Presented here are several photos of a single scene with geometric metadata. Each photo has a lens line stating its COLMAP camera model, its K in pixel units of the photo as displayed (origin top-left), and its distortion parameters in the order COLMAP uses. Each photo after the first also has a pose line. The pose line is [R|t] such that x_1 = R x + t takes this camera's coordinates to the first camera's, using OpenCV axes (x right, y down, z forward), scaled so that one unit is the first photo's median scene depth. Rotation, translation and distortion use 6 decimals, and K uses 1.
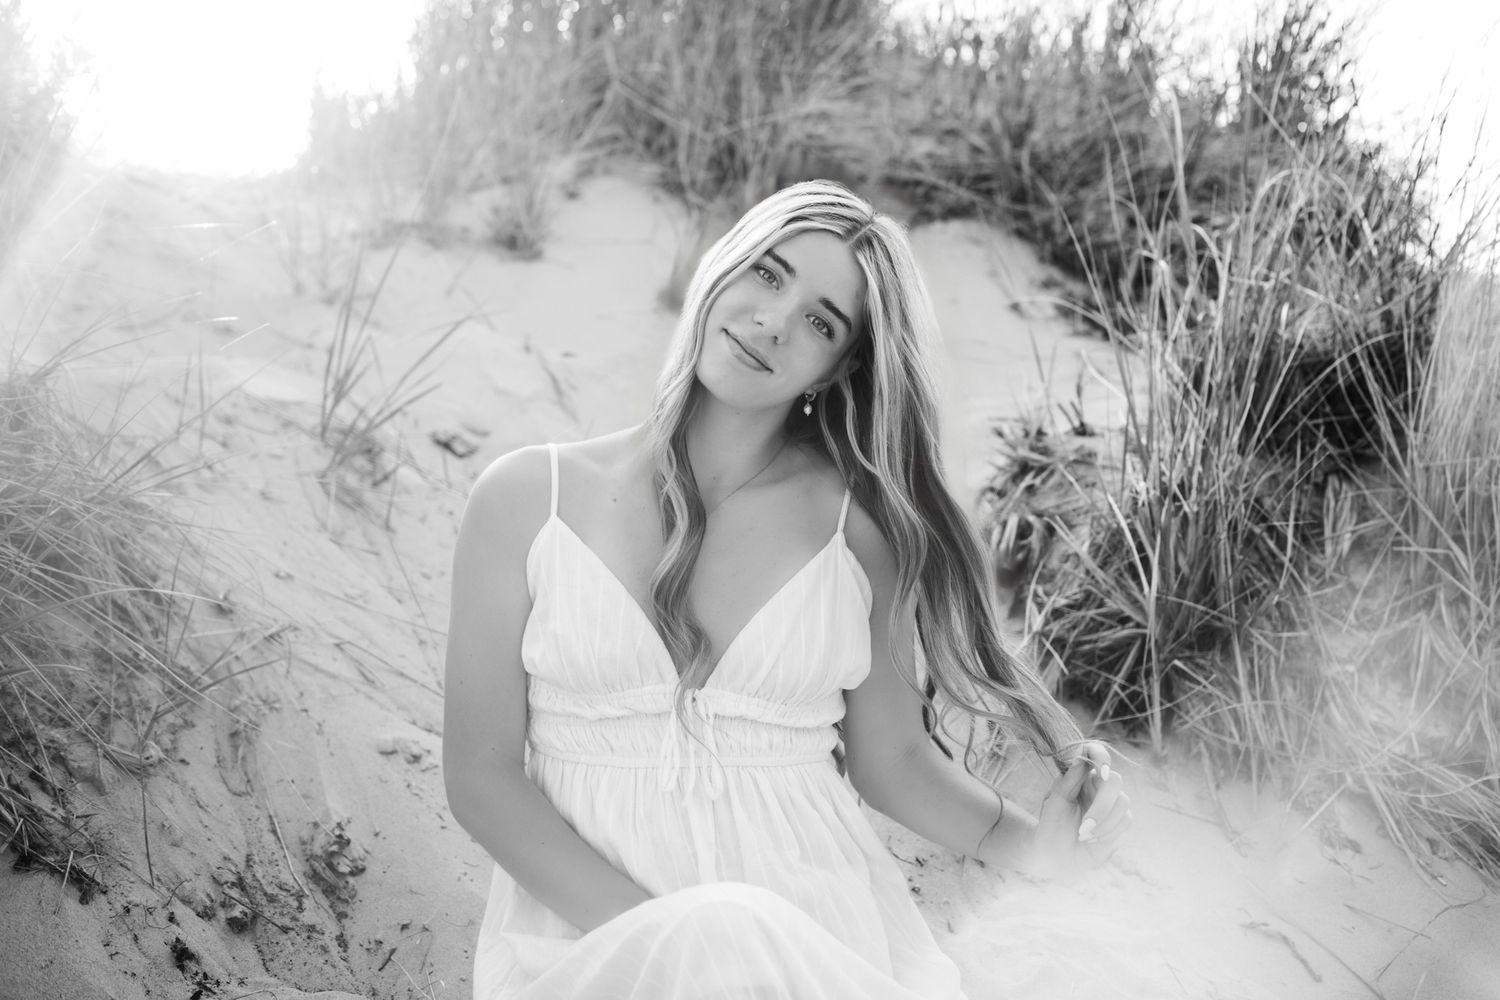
lens RADIAL K [[2028.7, 0, 750.0], [0, 2028.7, 500.0], [0, 0, 1]] dist [-0.223898, 0.339405]
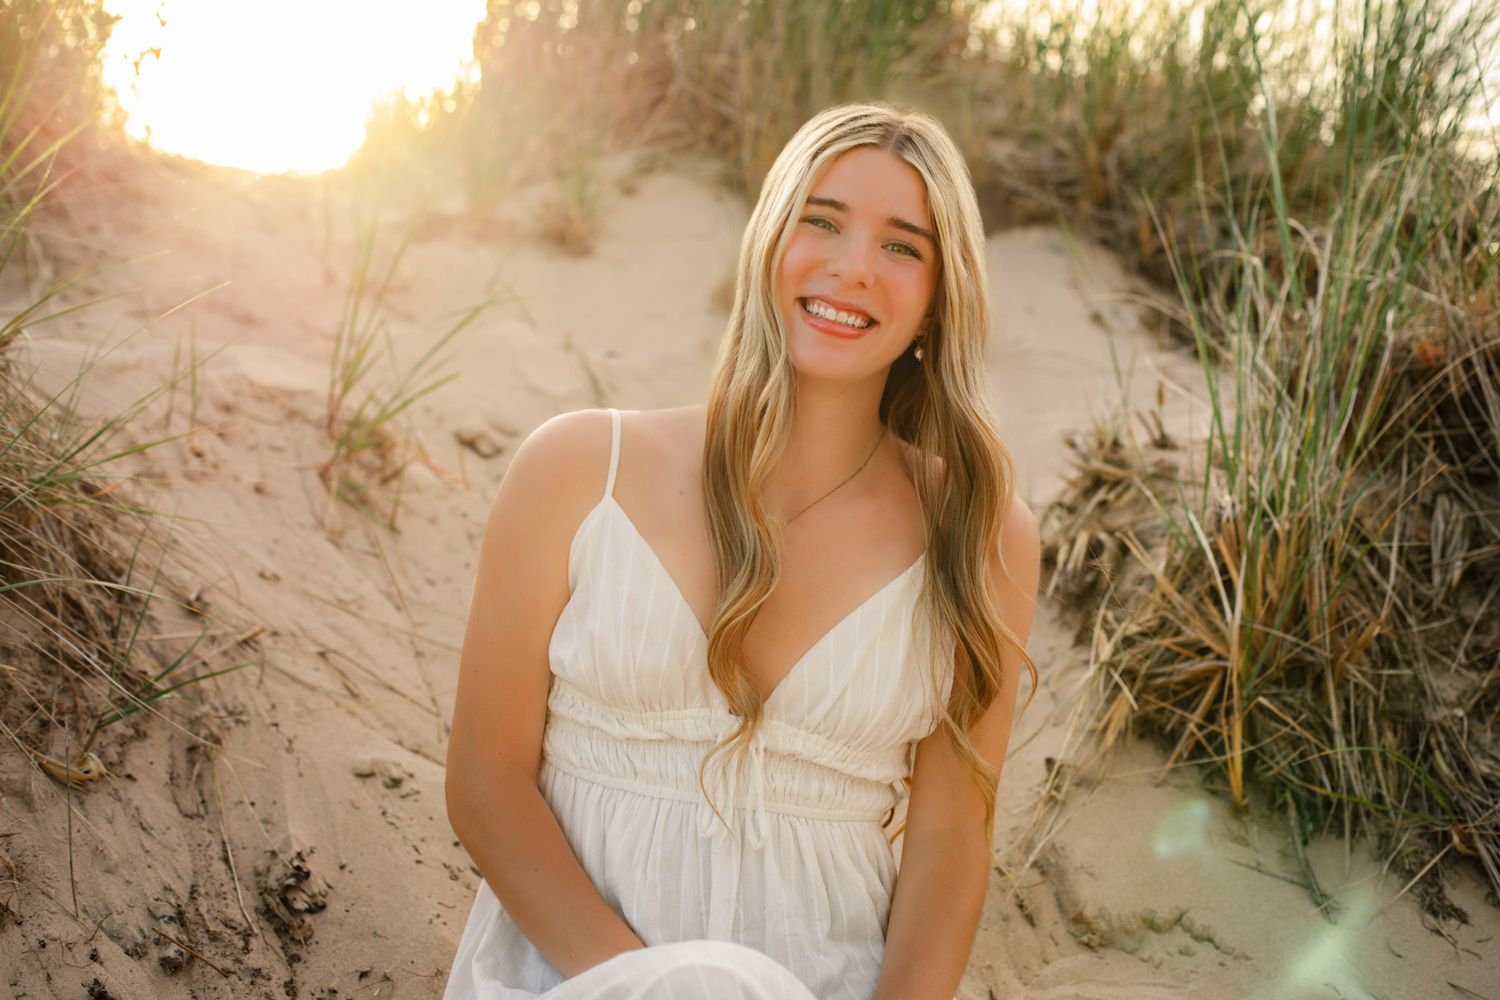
lens RADIAL K [[2028.7, 0, 750.0], [0, 2028.7, 500.0], [0, 0, 1]] dist [-0.223898, 0.339405]
pose [[0.998726, 0.025628, -0.043466, 0.023167], [-0.026356, 0.999520, -0.016273, 0.012802], [0.043028, 0.017398, 0.998922, 0.107826]]
